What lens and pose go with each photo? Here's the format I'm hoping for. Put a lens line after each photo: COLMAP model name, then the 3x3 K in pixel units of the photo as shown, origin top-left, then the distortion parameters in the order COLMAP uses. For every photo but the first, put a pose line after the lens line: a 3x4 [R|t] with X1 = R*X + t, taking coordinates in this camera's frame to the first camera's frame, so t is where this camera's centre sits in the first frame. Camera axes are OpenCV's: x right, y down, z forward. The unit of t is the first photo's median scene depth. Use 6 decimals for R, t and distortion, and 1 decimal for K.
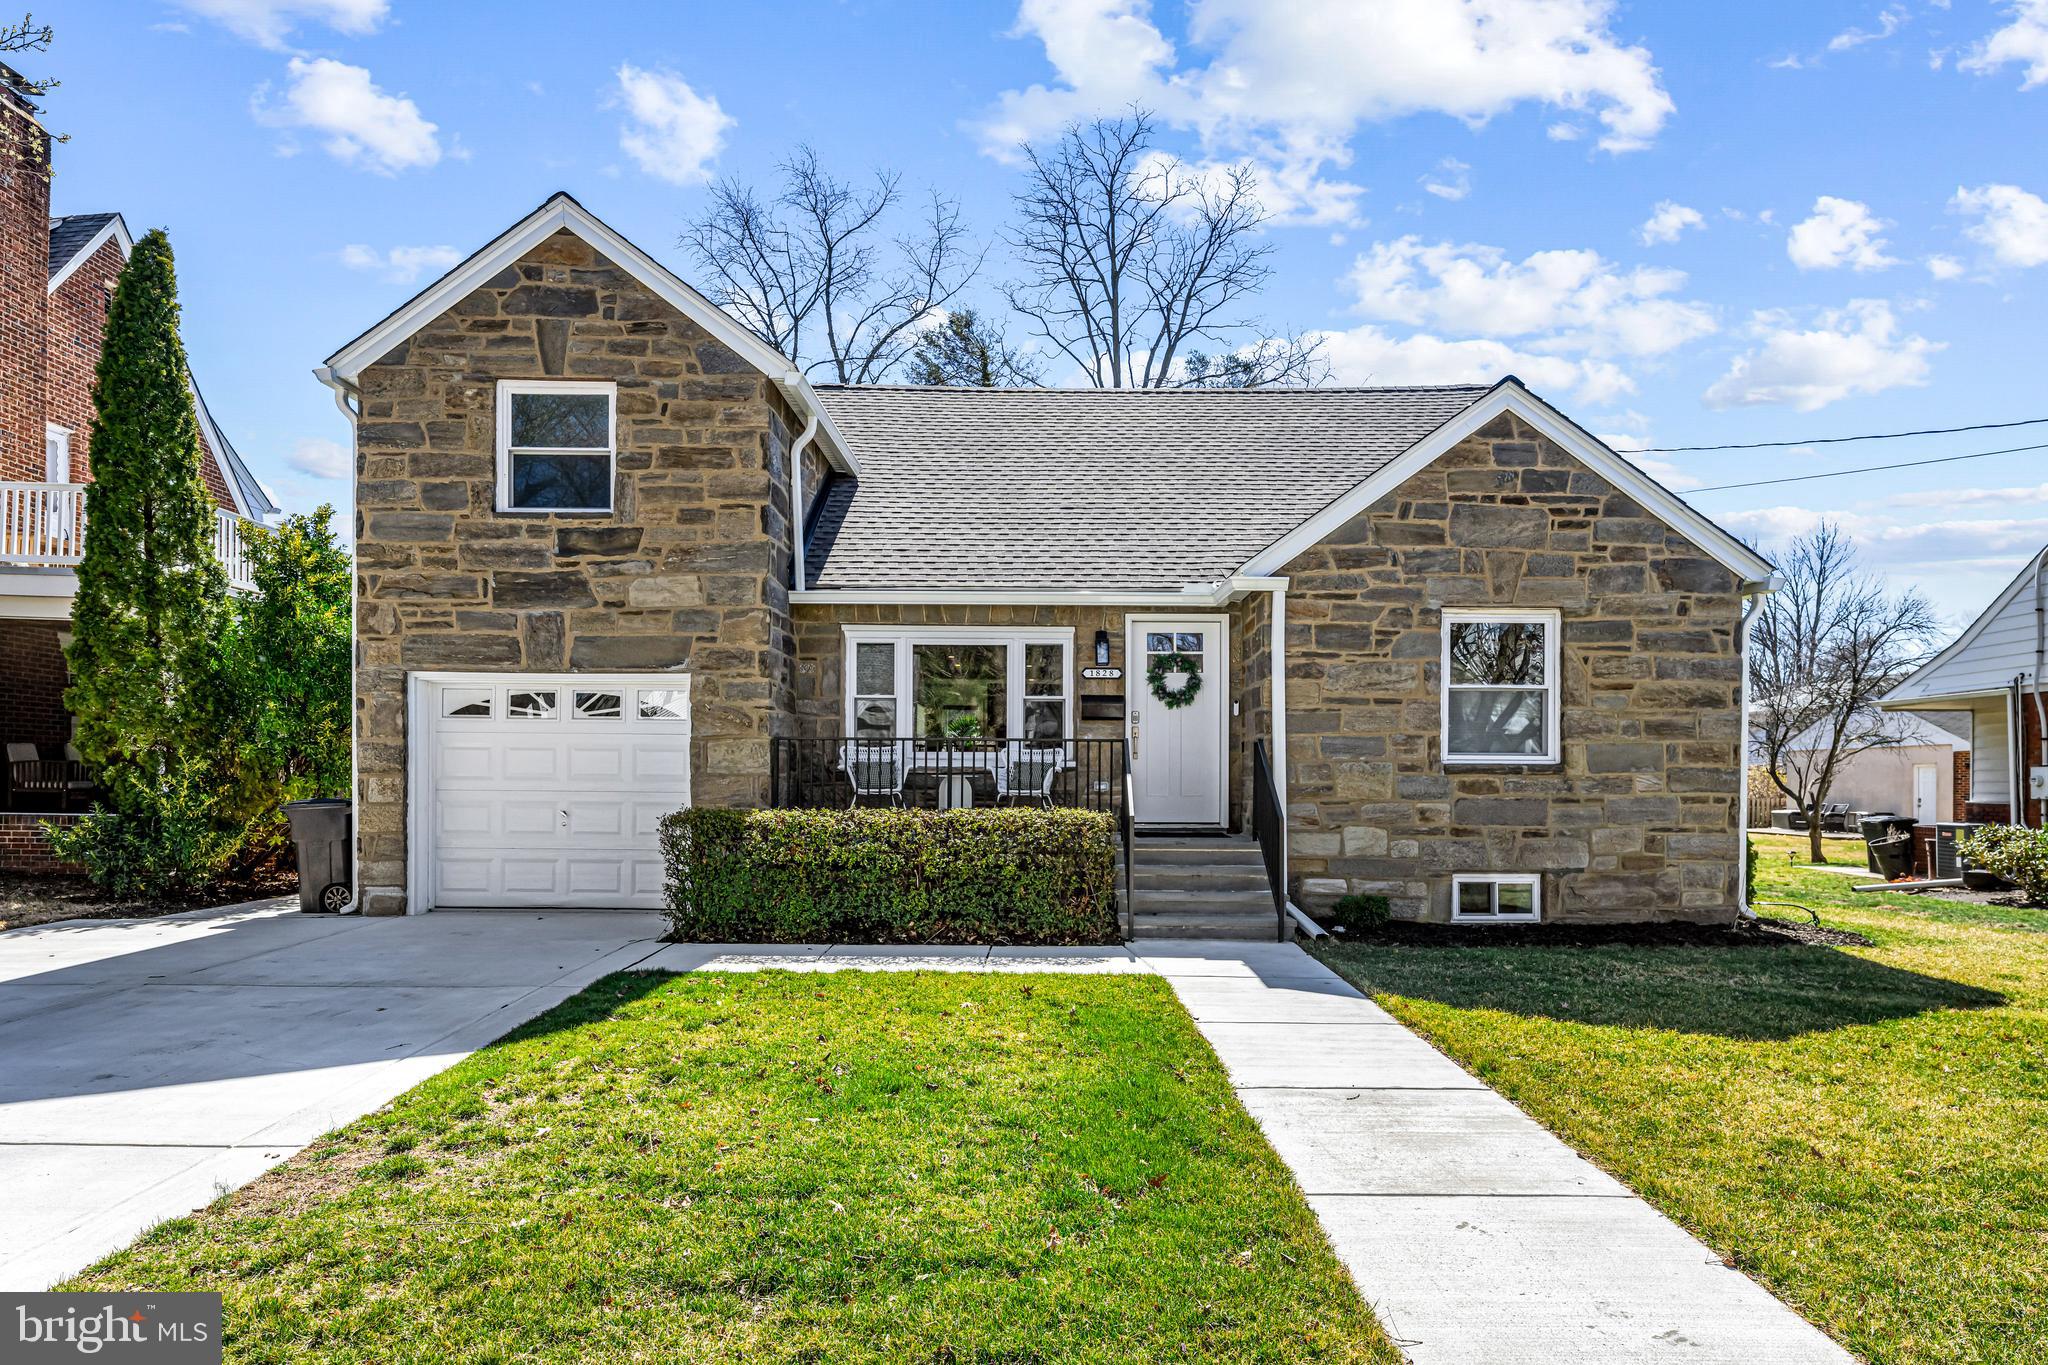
lens RADIAL K [[1189.2, 0, 1011.8], [0, 1189.2, 728.1], [0, 0, 1]] dist [0.000900, 0.001364]
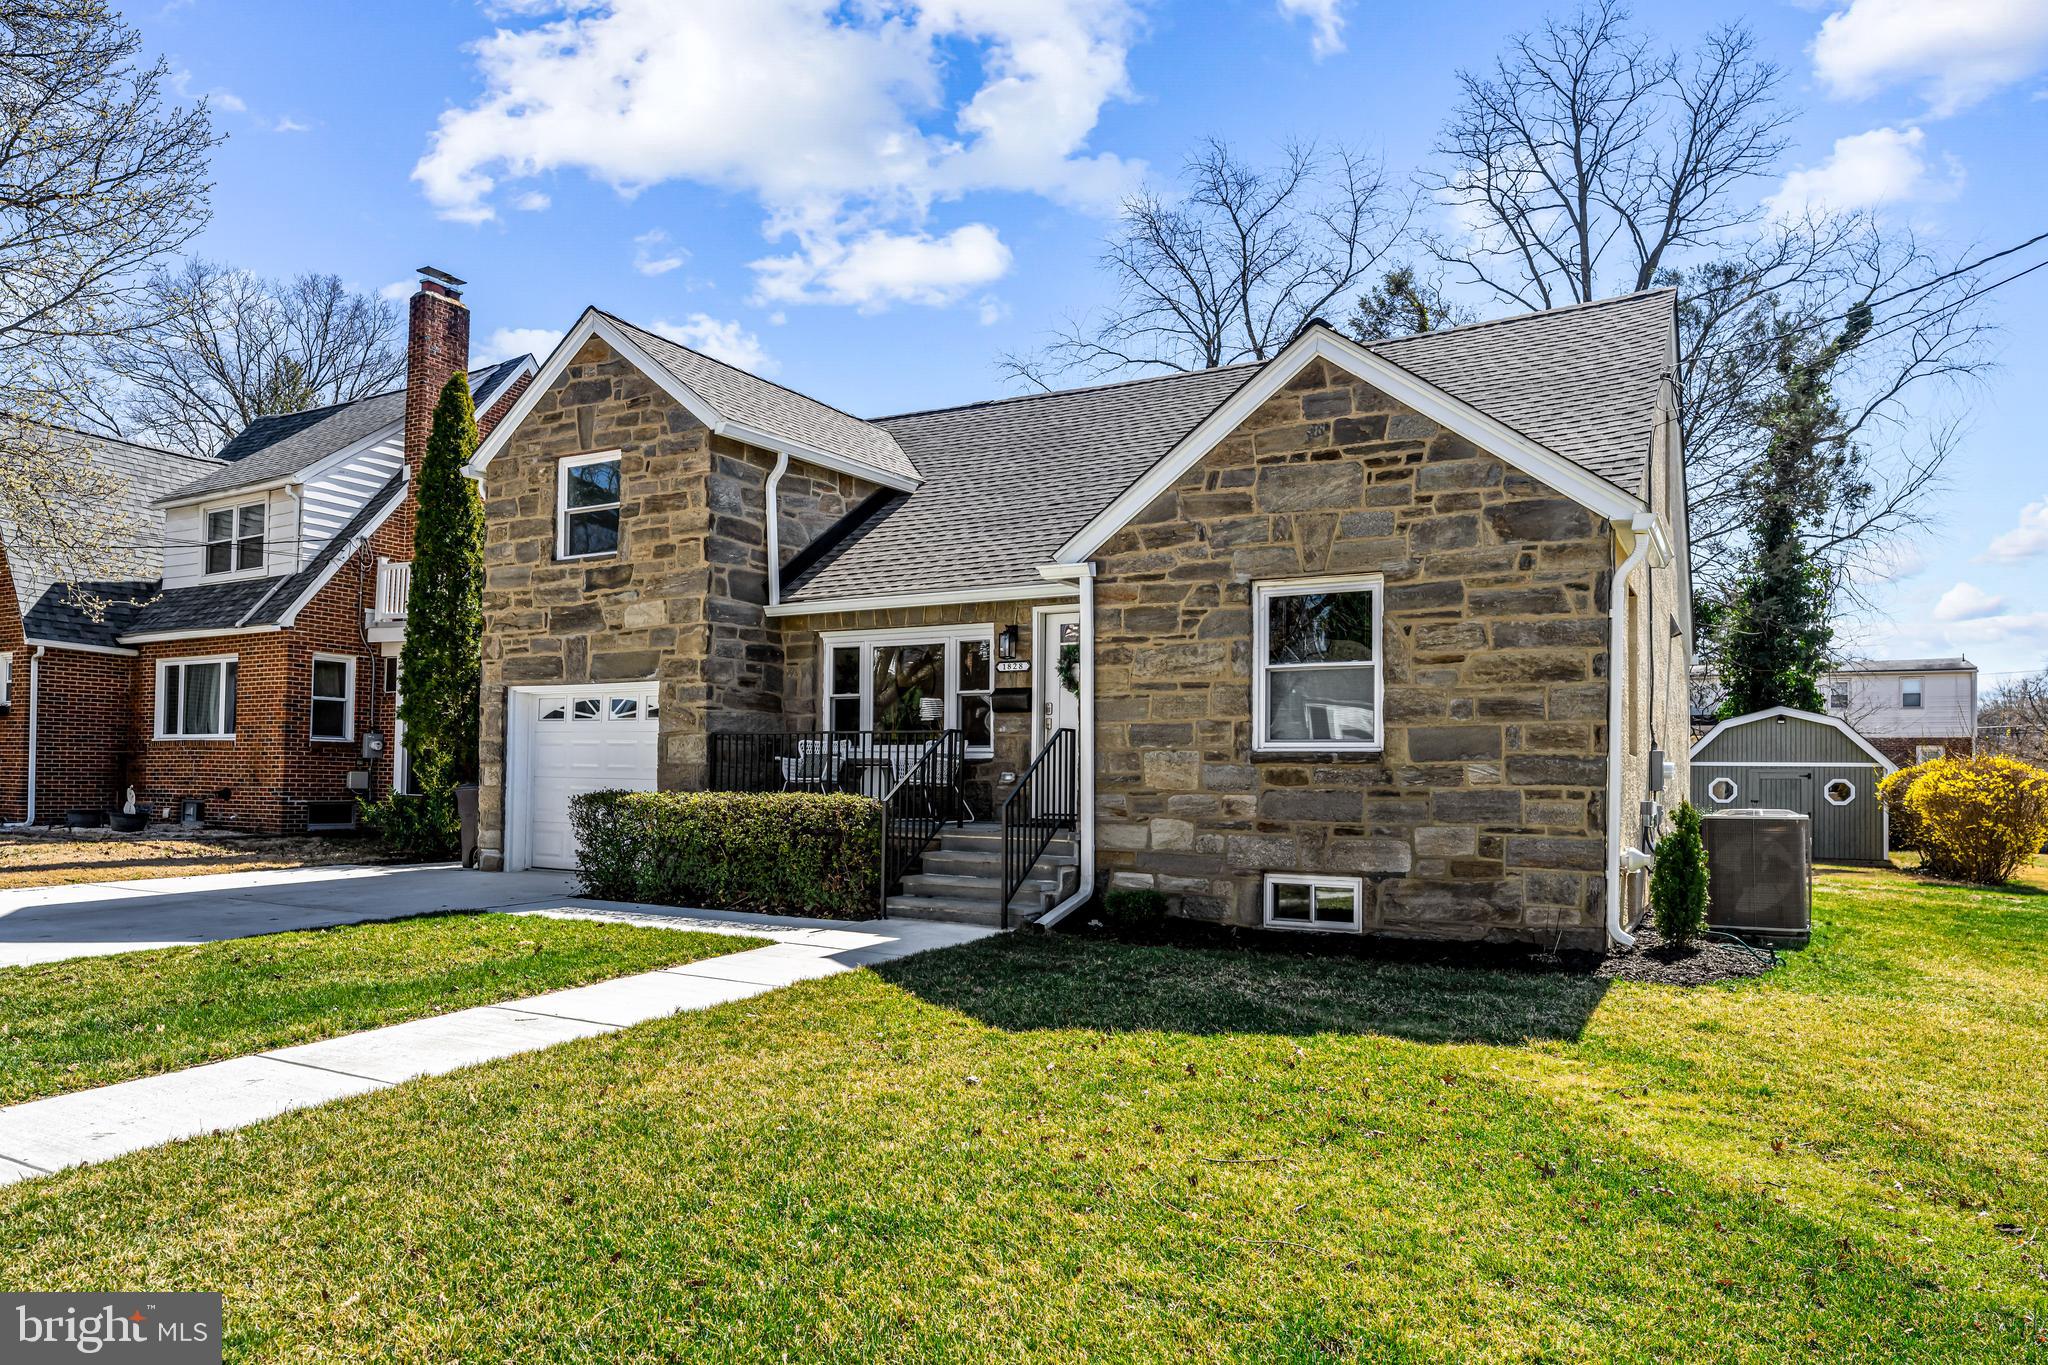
lens RADIAL K [[1264.9, 0, 1025.2], [0, 1264.9, 692.6], [0, 0, 1]] dist [-0.005635, 0.000961]
pose [[0.867115, -0.029154, -0.497255, 0.691850], [0.014021, 0.999319, -0.034140, 0.015119], [0.497911, 0.022631, 0.866933, 0.070361]]
